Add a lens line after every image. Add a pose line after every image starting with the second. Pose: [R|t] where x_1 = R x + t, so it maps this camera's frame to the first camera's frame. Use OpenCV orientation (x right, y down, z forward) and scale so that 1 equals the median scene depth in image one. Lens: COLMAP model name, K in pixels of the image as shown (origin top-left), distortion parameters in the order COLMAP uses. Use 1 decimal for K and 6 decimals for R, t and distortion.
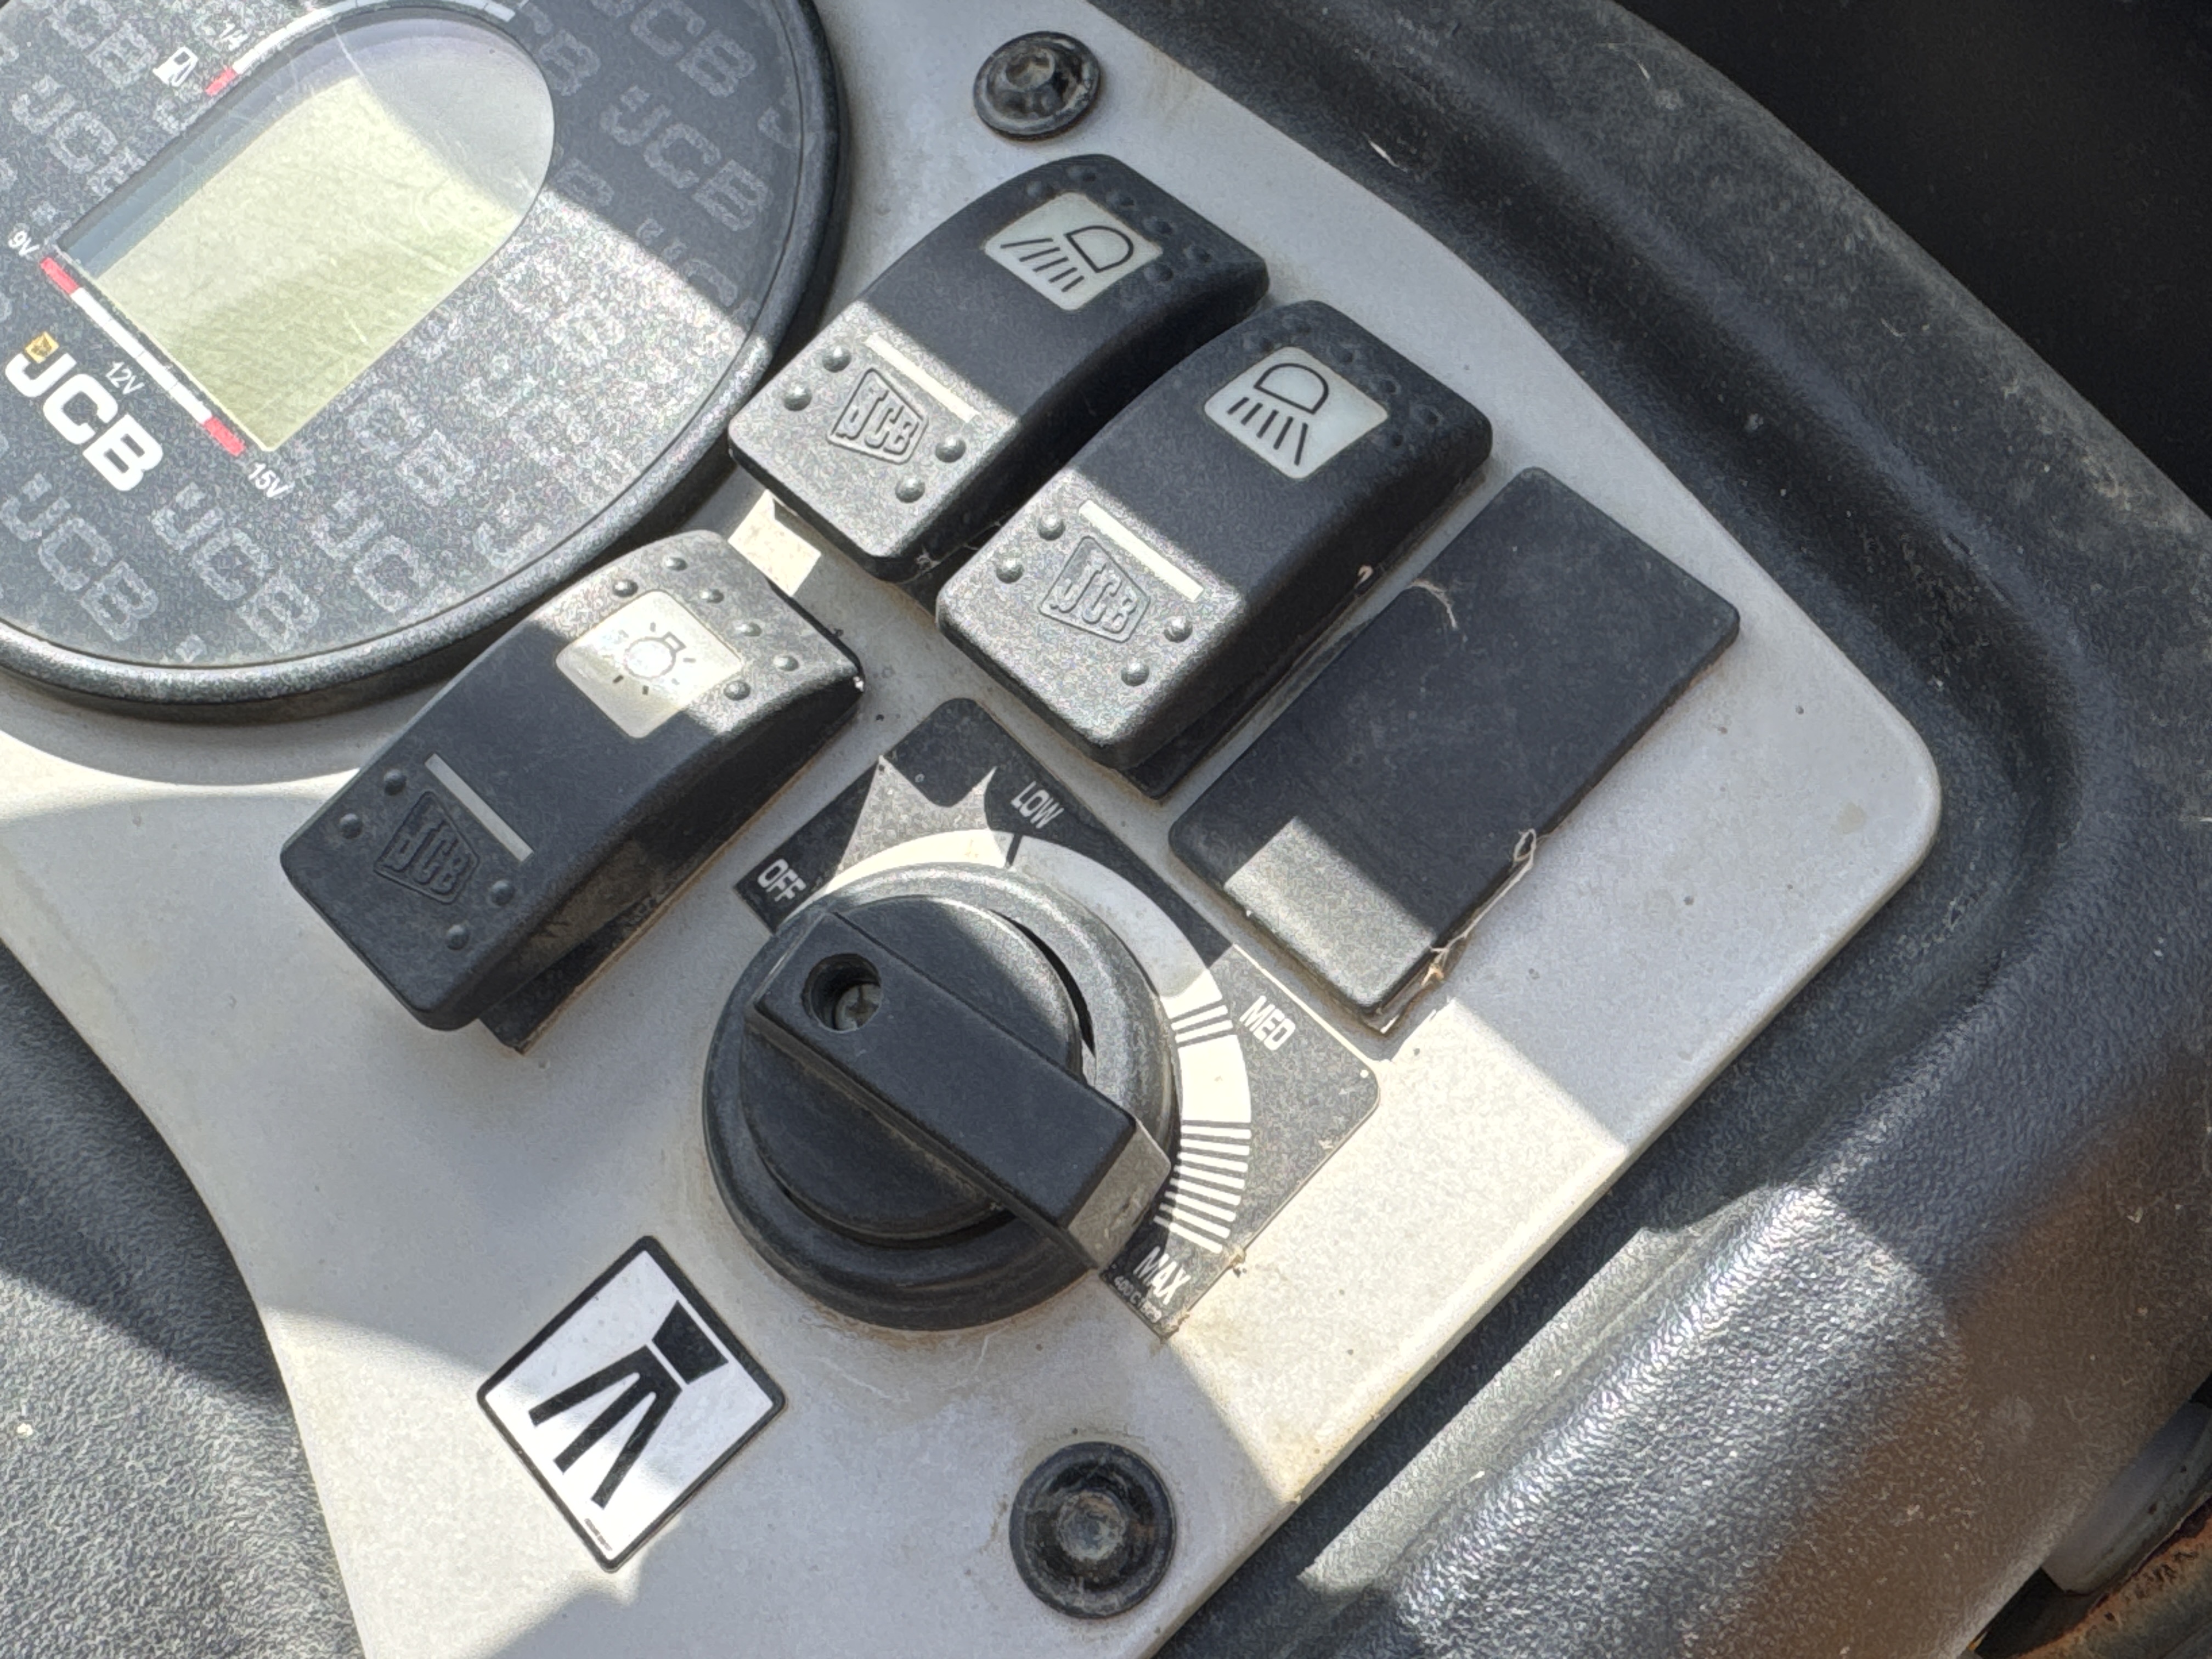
lens RADIAL K [[2201.6, 0, 1106.0], [0, 2201.6, 829.5], [0, 0, 1]] dist [0.005363, 0.003175]
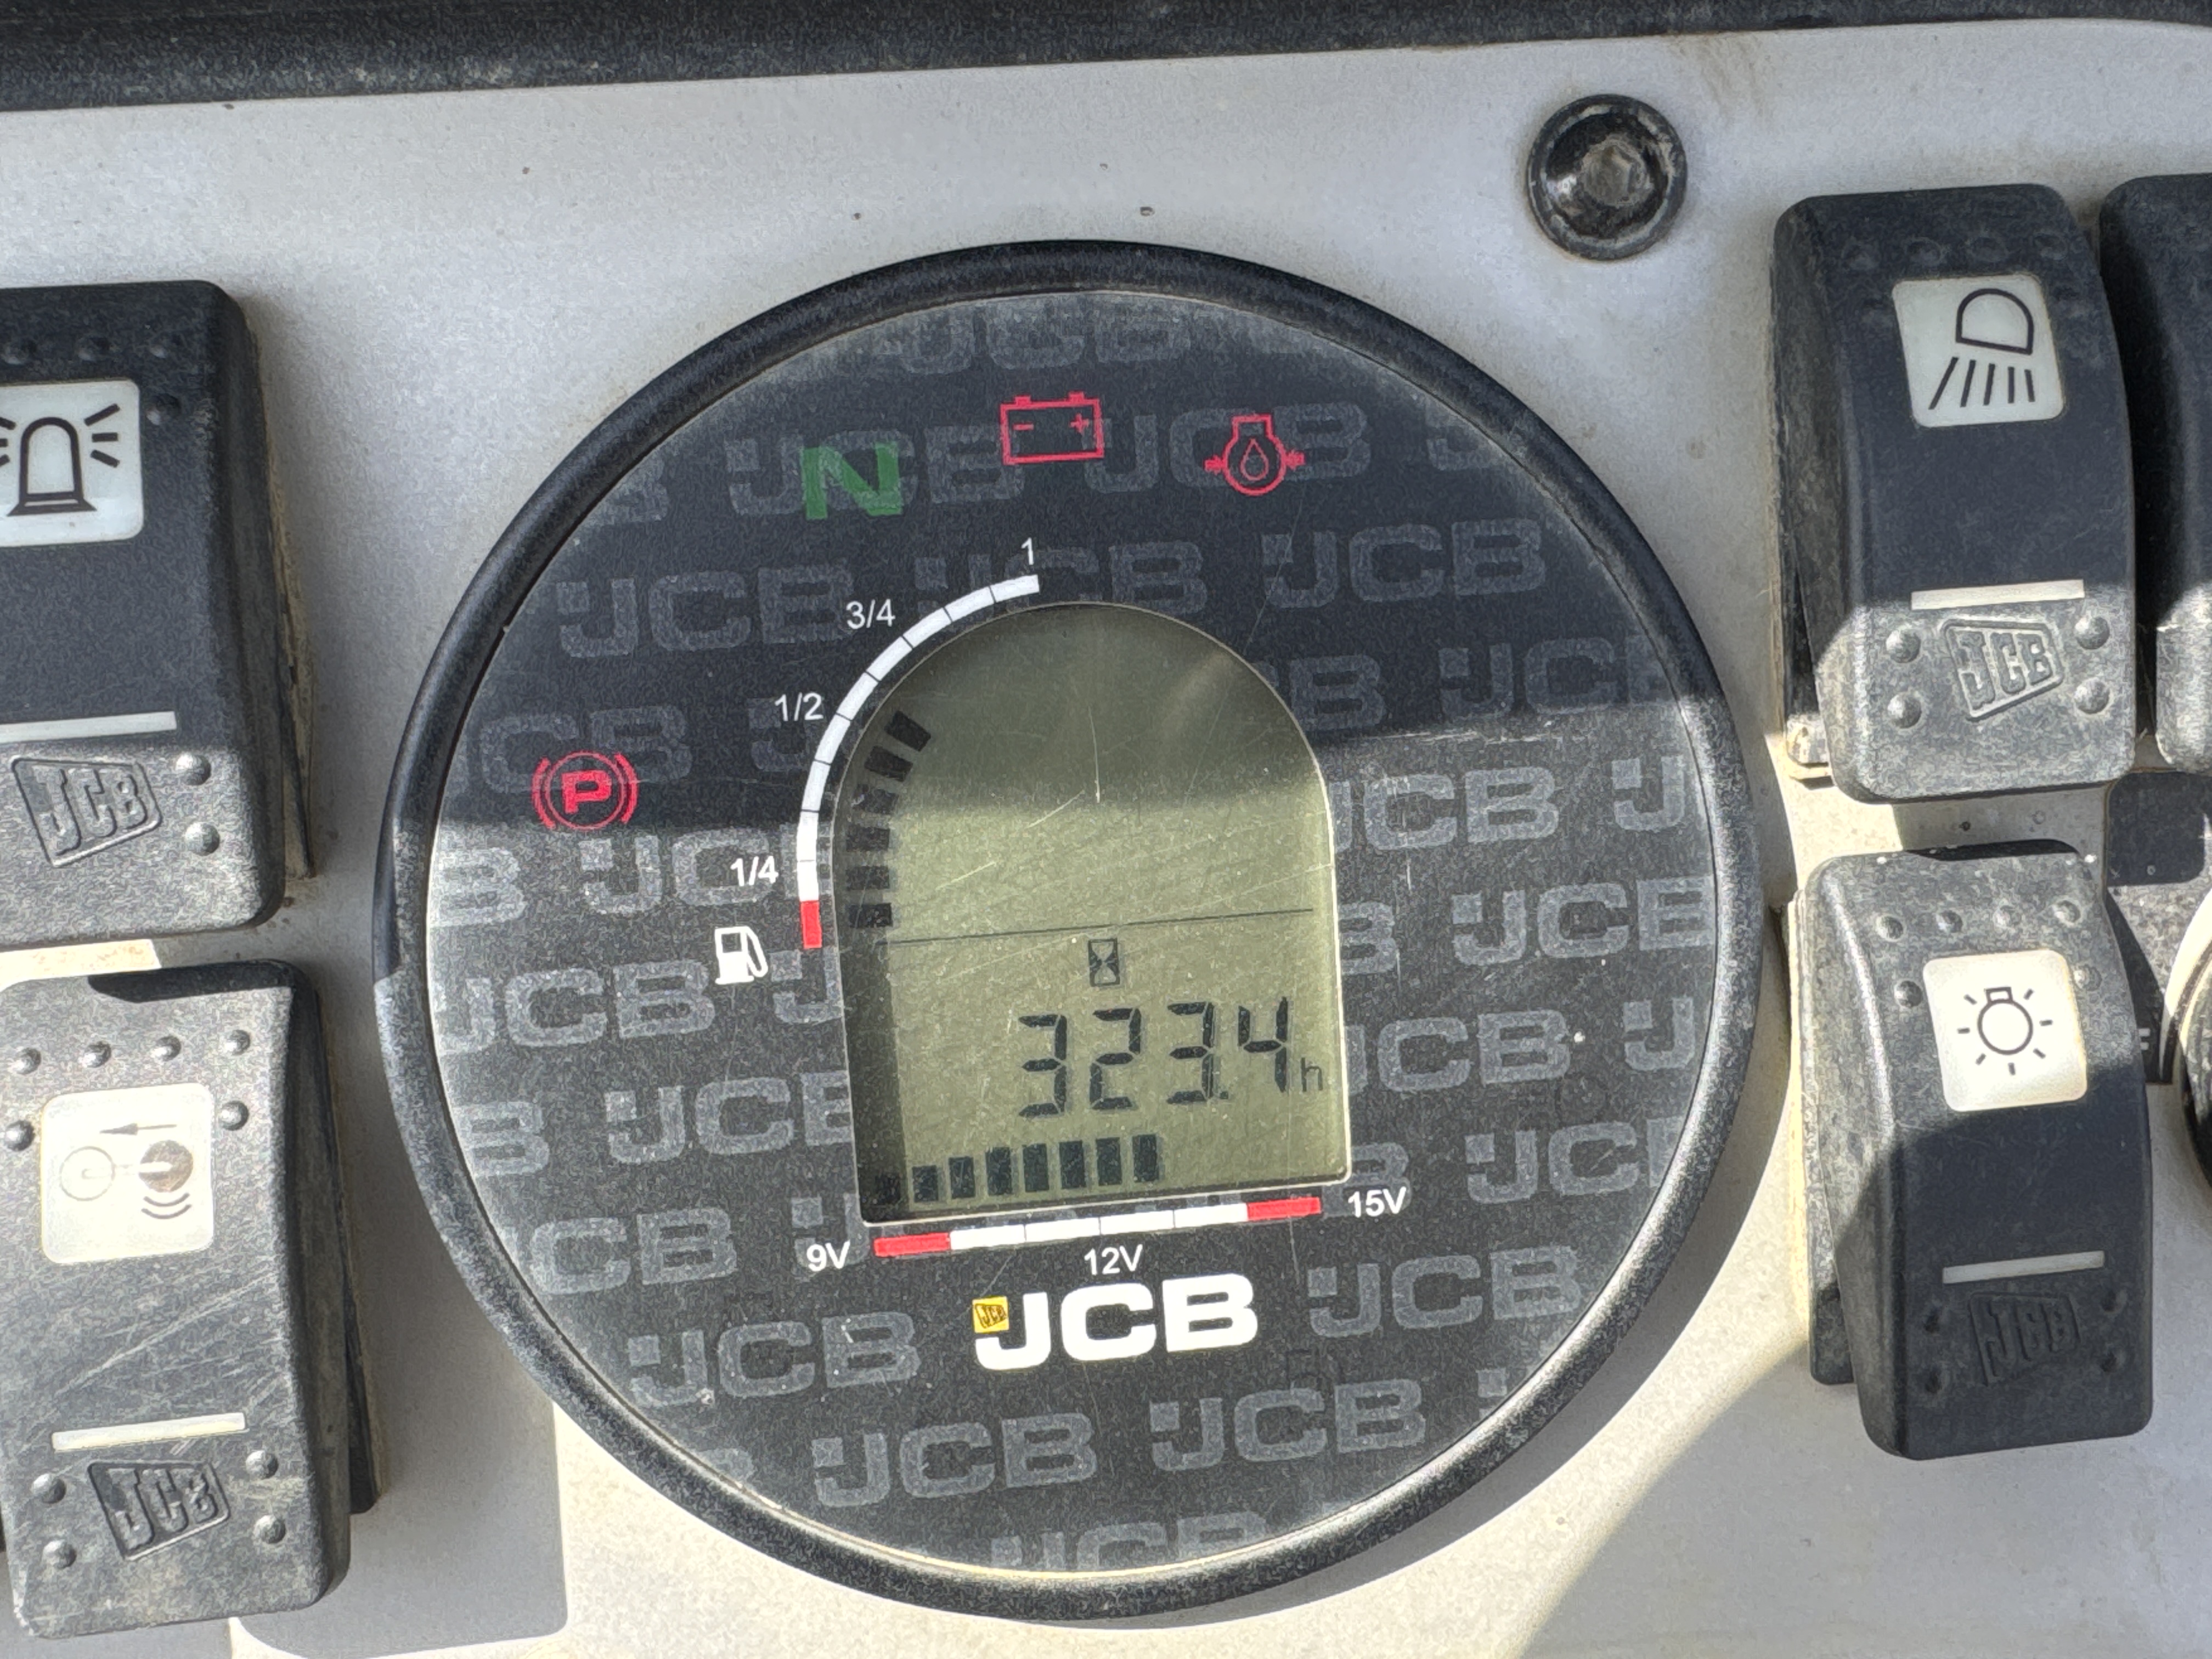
lens RADIAL K [[2060.1, 0, 1106.0], [0, 2060.1, 829.5], [0, 0, 1]] dist [-0.003964, -0.001987]
pose [[0.636287, -0.756072, 0.153278, -0.457246], [0.613568, 0.616413, 0.493528, -0.694992], [-0.467625, -0.219979, 0.856117, 0.403175]]
